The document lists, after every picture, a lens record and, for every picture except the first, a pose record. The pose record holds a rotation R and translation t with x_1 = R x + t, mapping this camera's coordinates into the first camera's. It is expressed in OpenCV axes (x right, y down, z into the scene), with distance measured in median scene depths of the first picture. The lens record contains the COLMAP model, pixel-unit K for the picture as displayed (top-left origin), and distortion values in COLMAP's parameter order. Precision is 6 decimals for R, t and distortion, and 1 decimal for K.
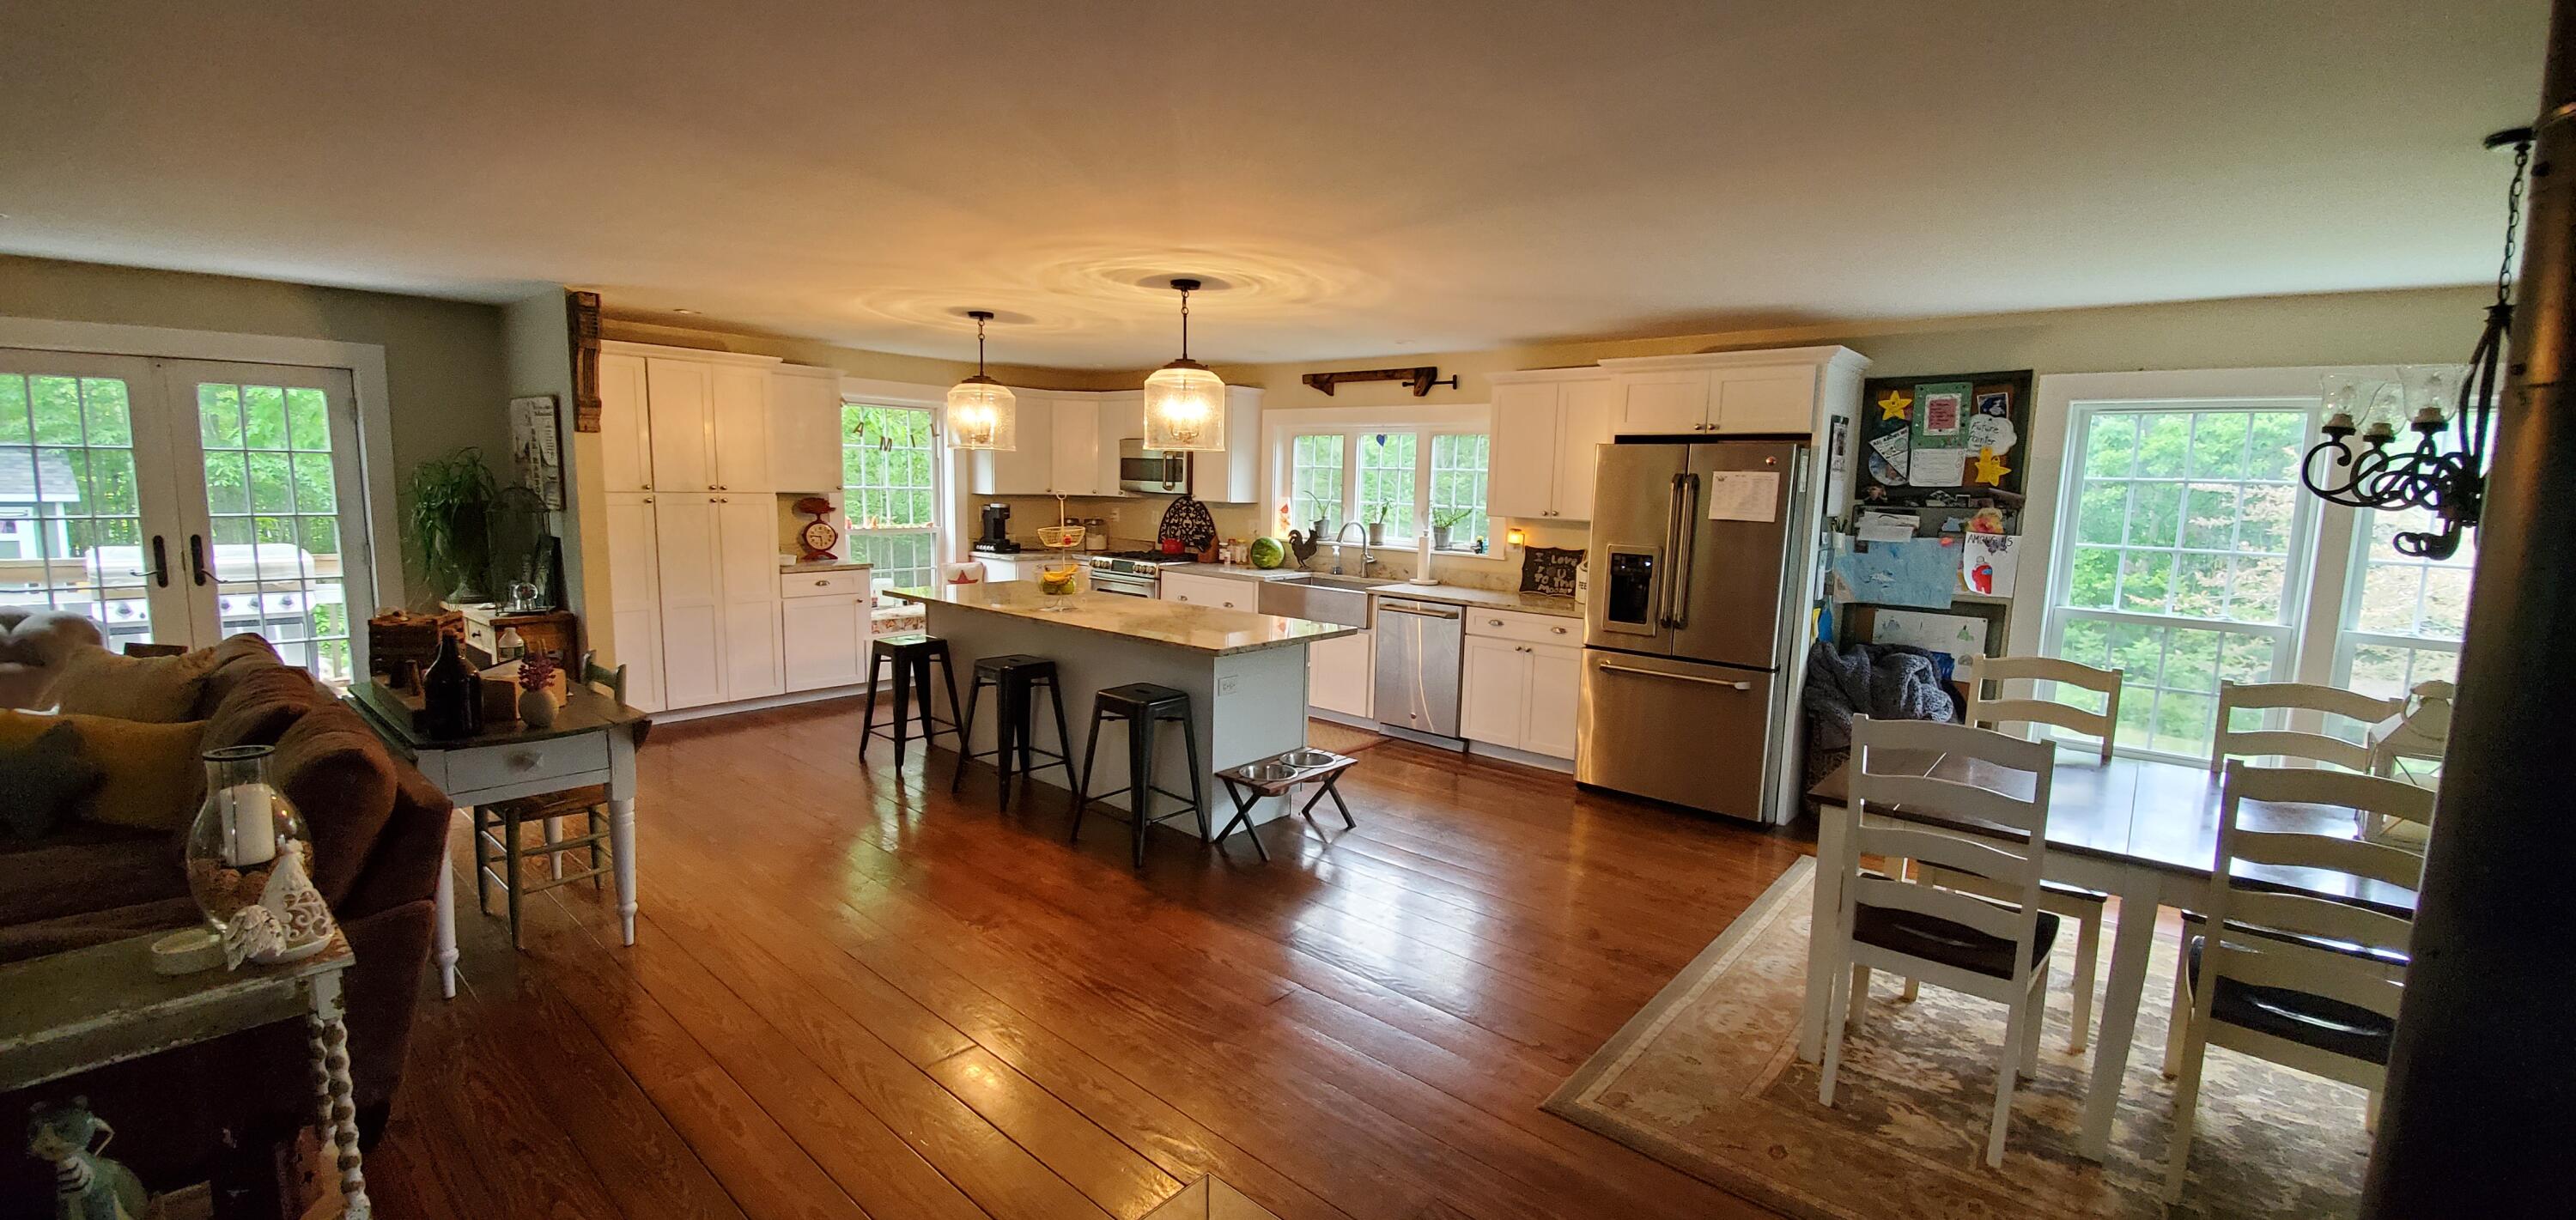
lens RADIAL K [[1023.4, 0, 1289.8], [0, 1023.4, 608.7], [0, 0, 1]] dist [-0.003775, -0.005373]
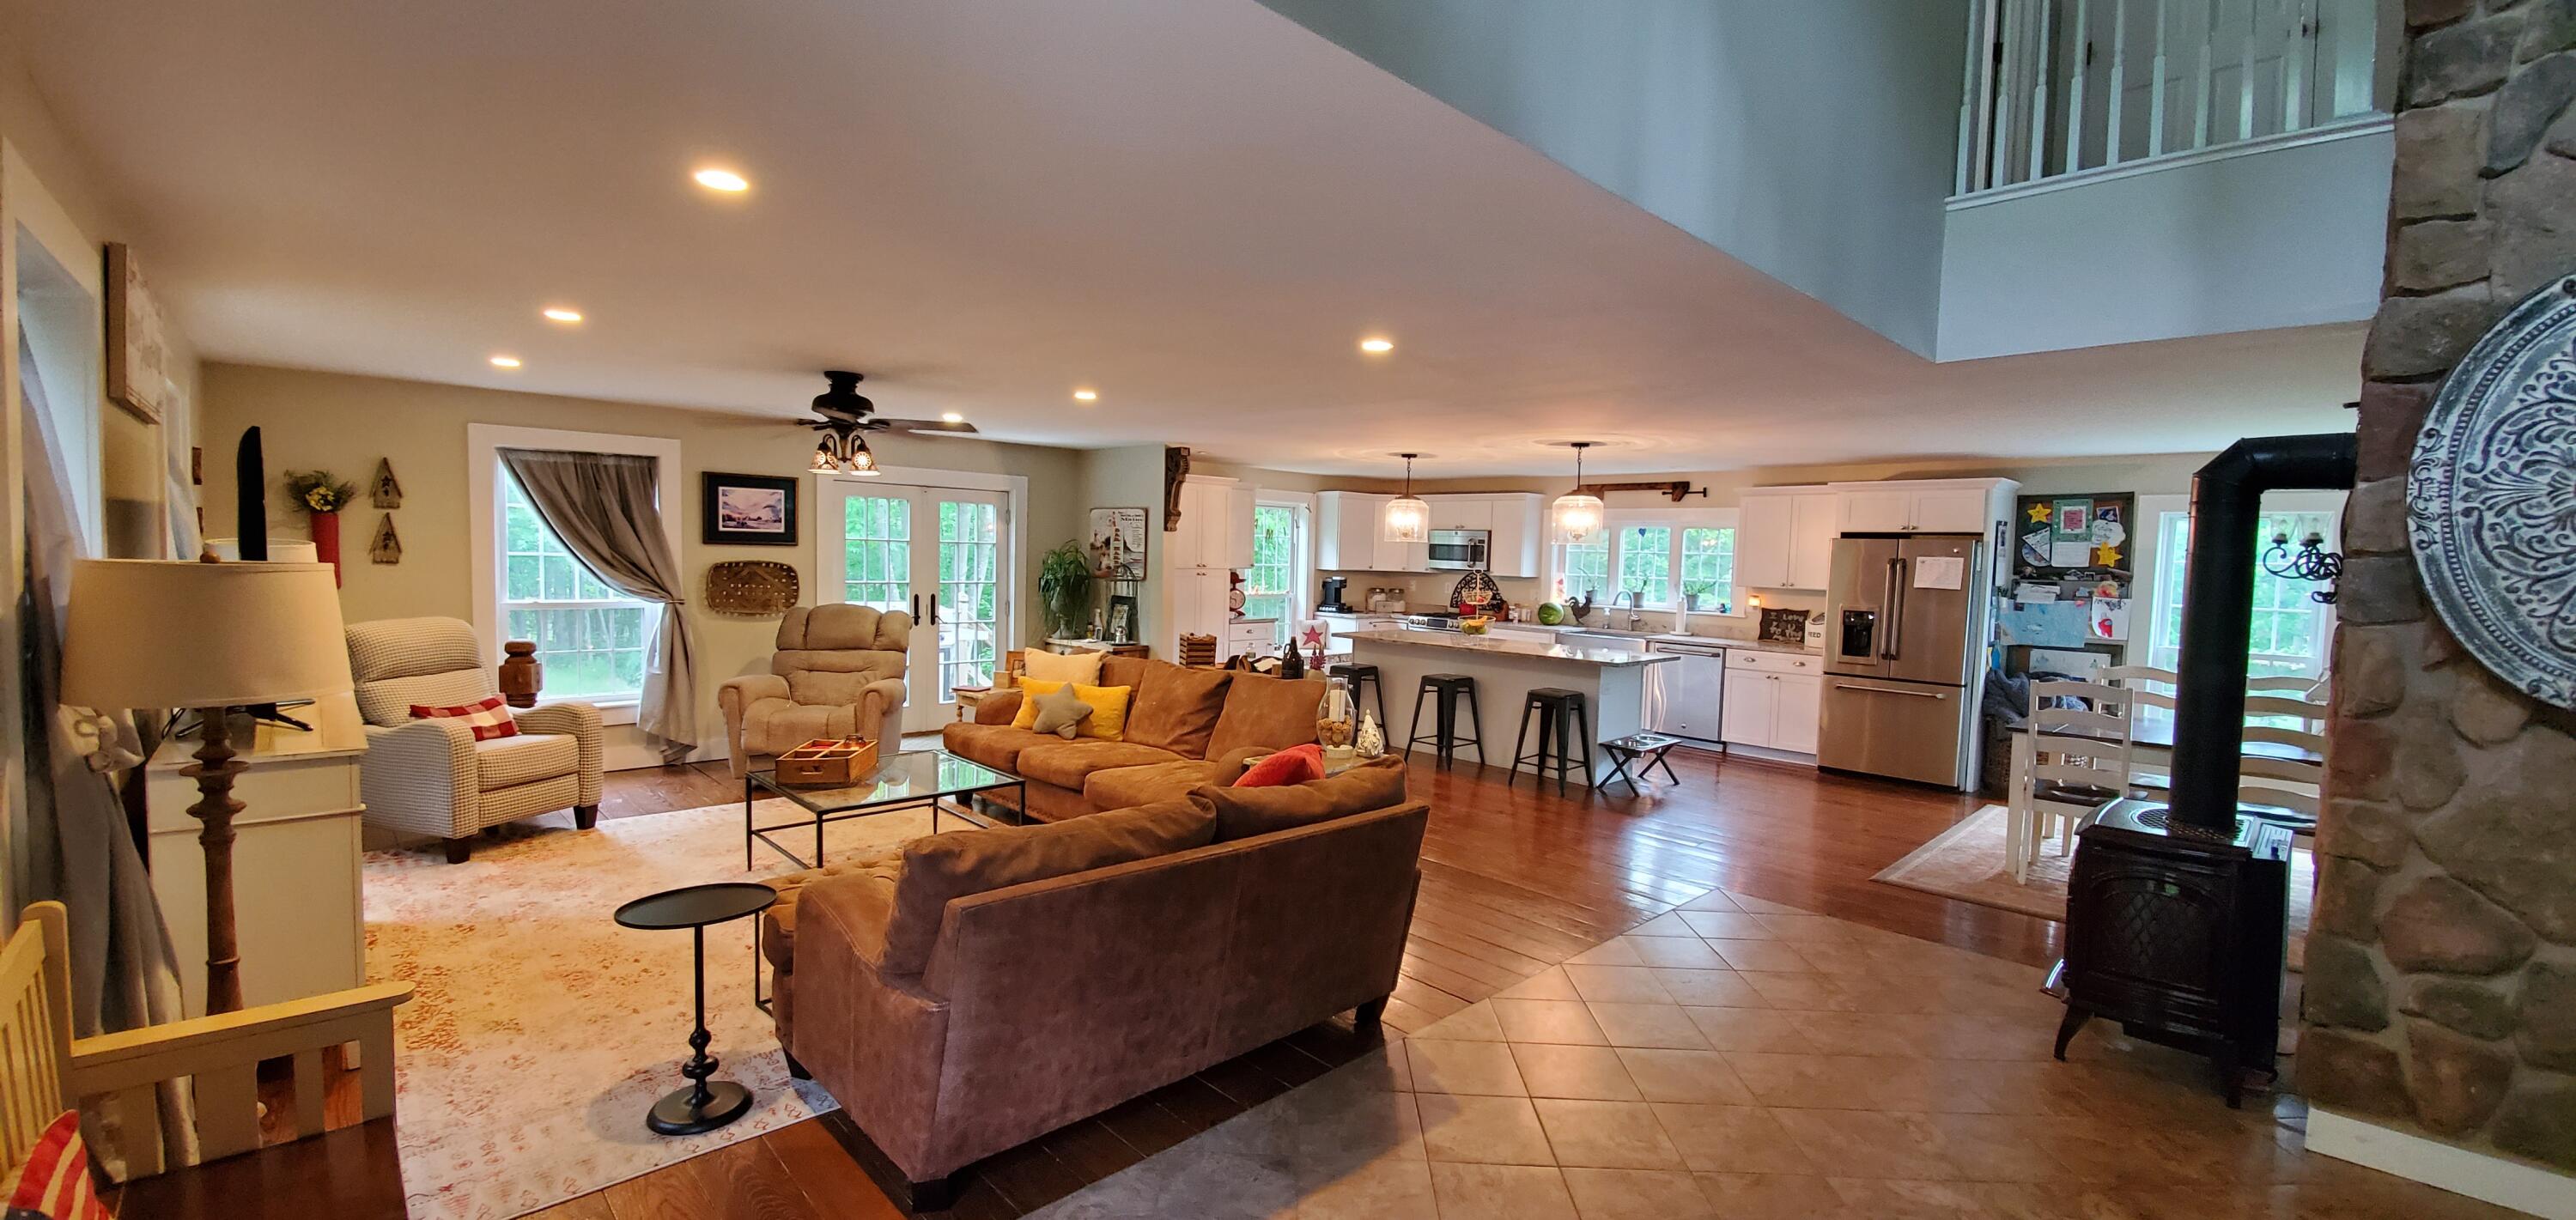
lens RADIAL K [[1023.4, 0, 1279.7], [0, 1023.4, 612.3], [0, 0, 1]] dist [-0.003775, -0.005373]
pose [[0.995018, 0.005845, -0.099523, -0.368661], [-0.012726, 0.997560, -0.068648, 0.063506], [0.098879, 0.069573, 0.992664, -0.588393]]
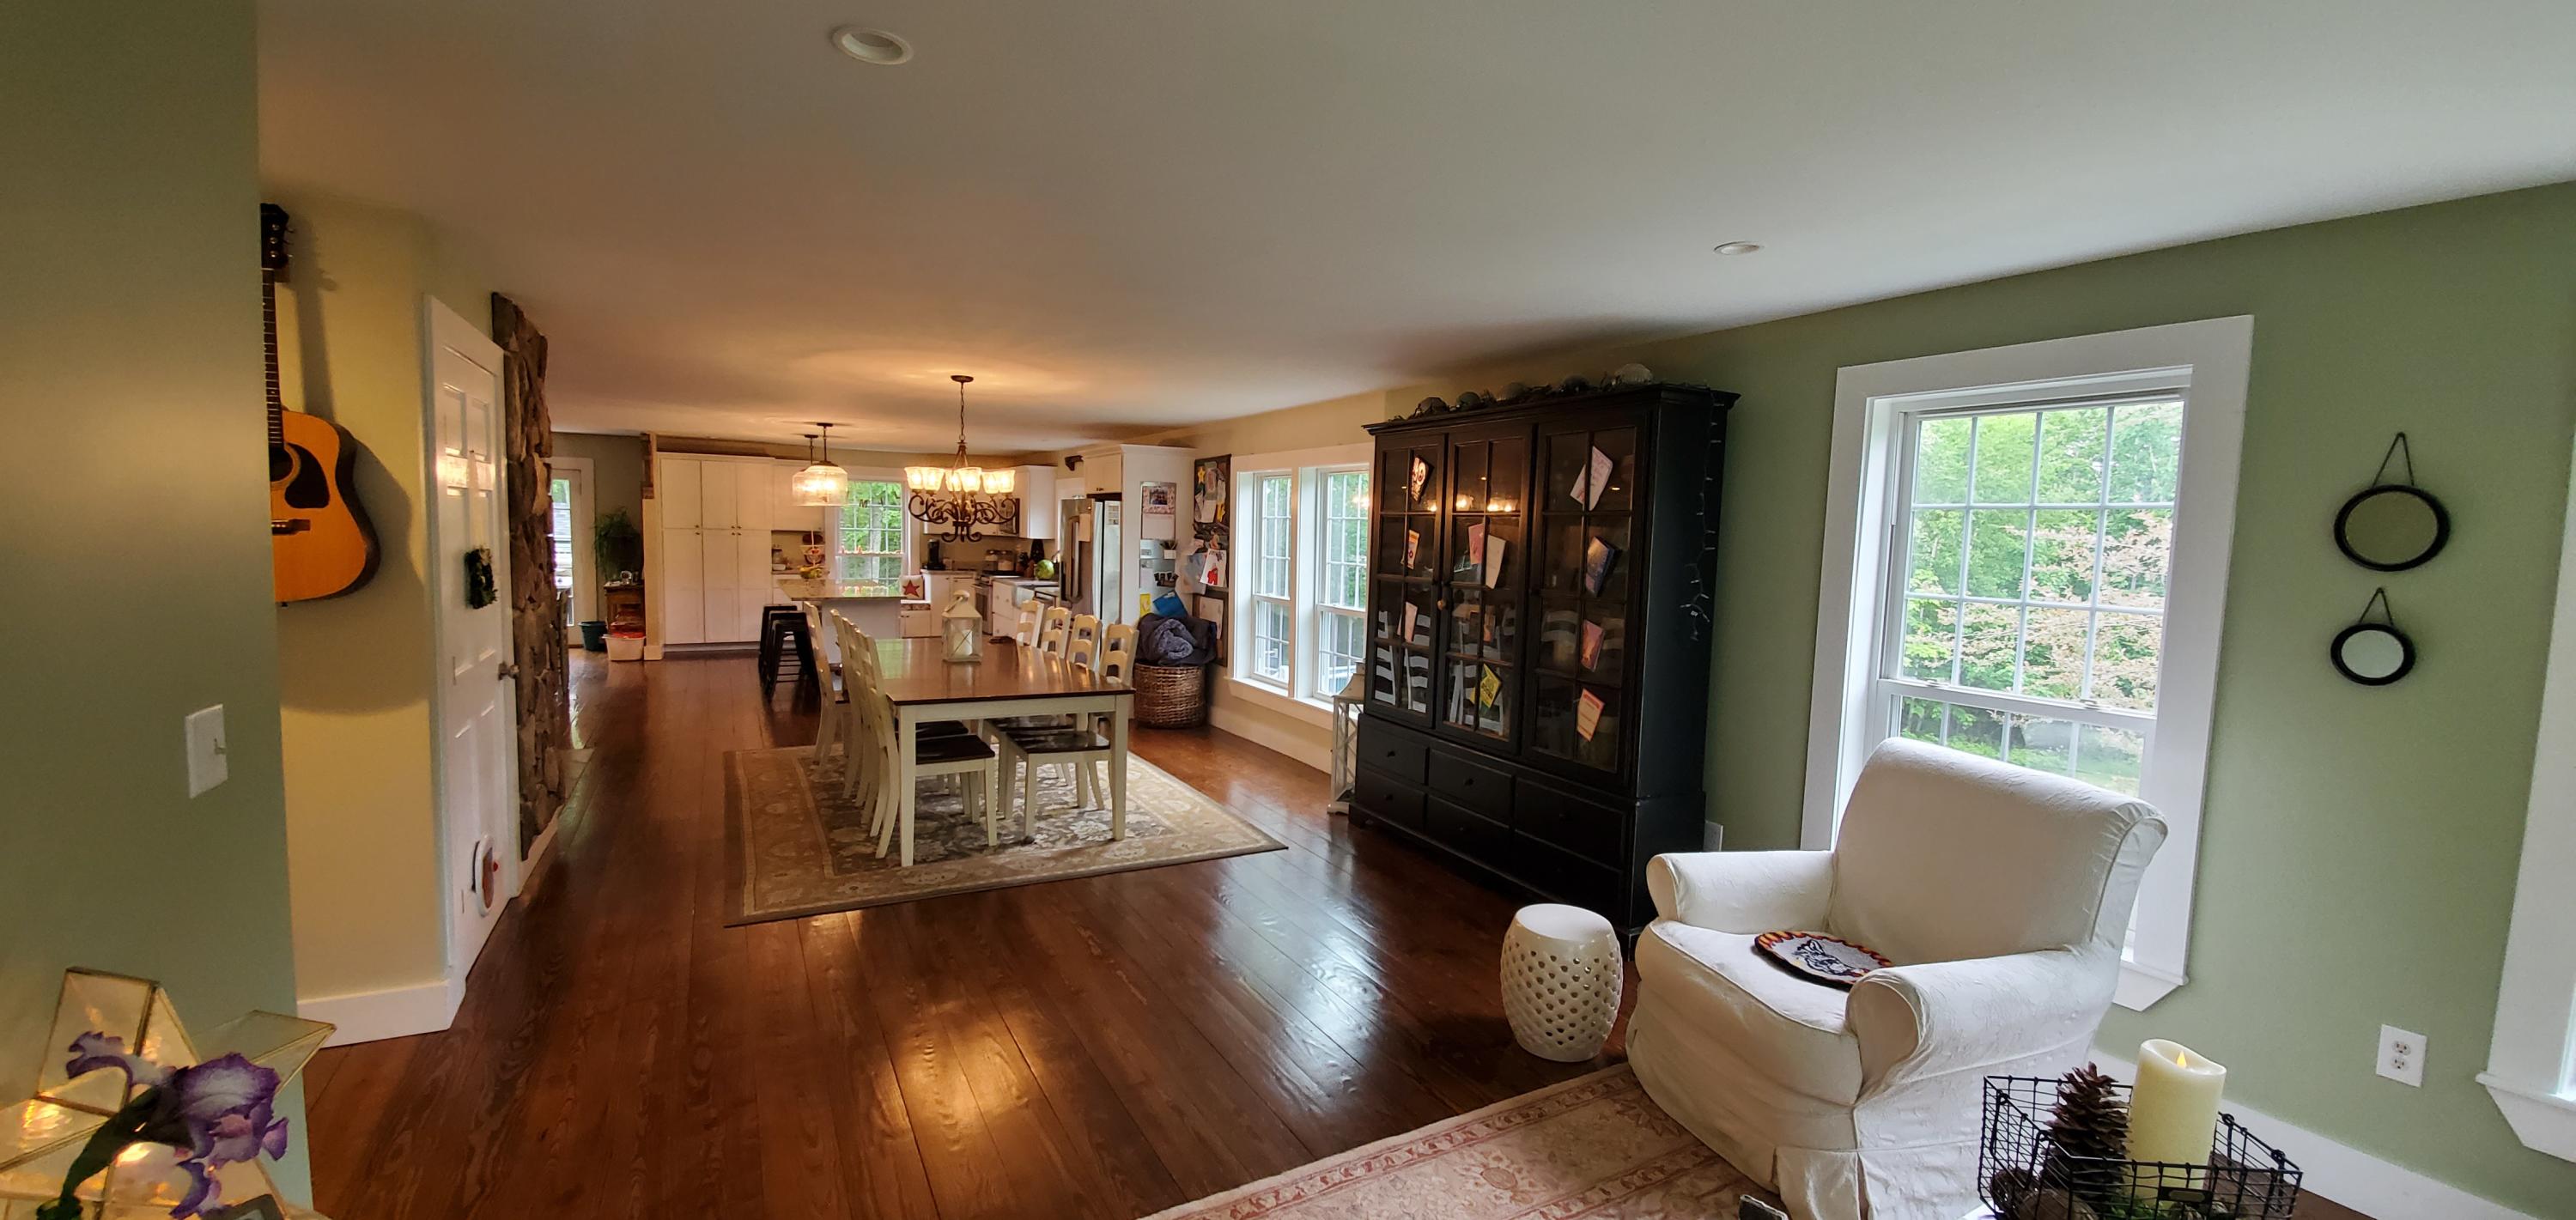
lens RADIAL K [[1023.4, 0, 1287.3], [0, 1023.4, 618.3], [0, 0, 1]] dist [-0.003775, -0.005373]
pose [[0.939116, 0.029981, -0.342289, 1.299671], [-0.046313, 0.998140, -0.039636, 0.096118], [0.340464, 0.053076, 0.938758, -0.518160]]
